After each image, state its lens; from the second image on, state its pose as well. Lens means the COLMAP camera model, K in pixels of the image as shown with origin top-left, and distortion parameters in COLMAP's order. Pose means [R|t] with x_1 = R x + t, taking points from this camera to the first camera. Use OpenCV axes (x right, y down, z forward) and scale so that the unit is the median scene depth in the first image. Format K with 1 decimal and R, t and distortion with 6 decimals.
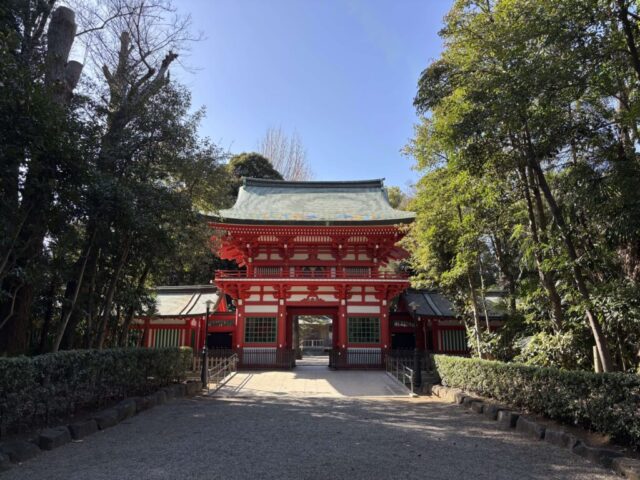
lens RADIAL K [[483.6, 0, 320.0], [0, 483.6, 240.0], [0, 0, 1]] dist [0.032962, -0.002251]
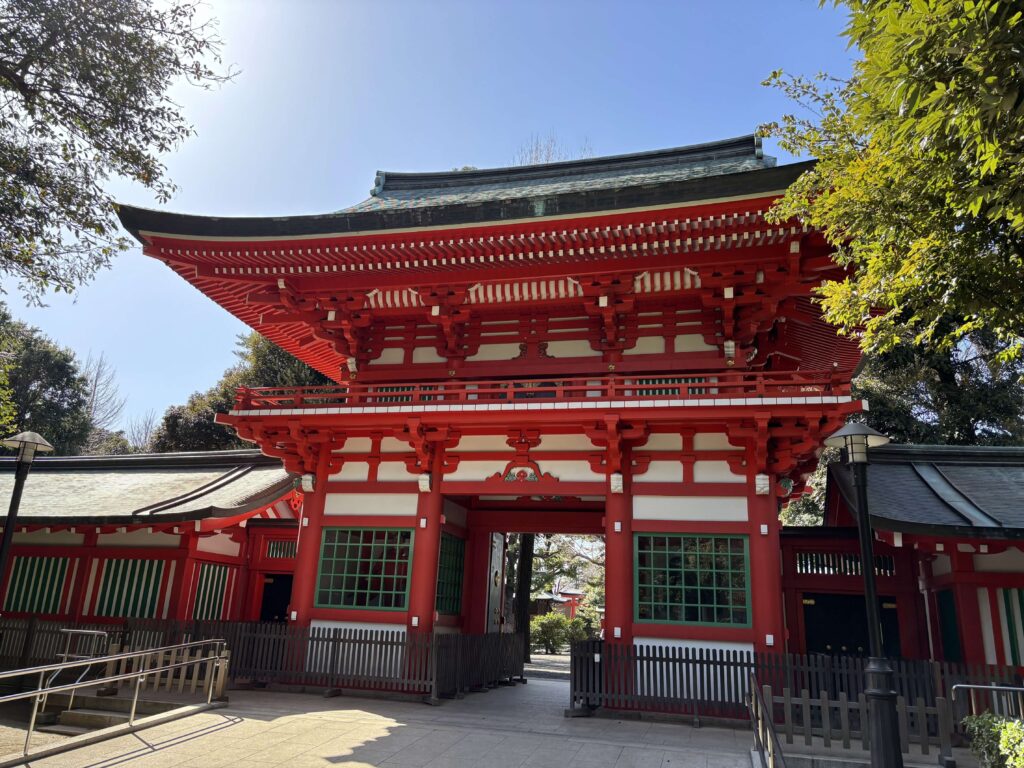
lens RADIAL K [[756.0, 0, 512.0], [0, 756.0, 384.0], [0, 0, 1]] dist [0.005426, 0.000374]
pose [[0.958950, -0.042167, -0.280424, 0.118861], [0.017379, 0.995763, -0.090301, 0.107848], [0.283044, 0.081720, 0.955619, 0.521940]]
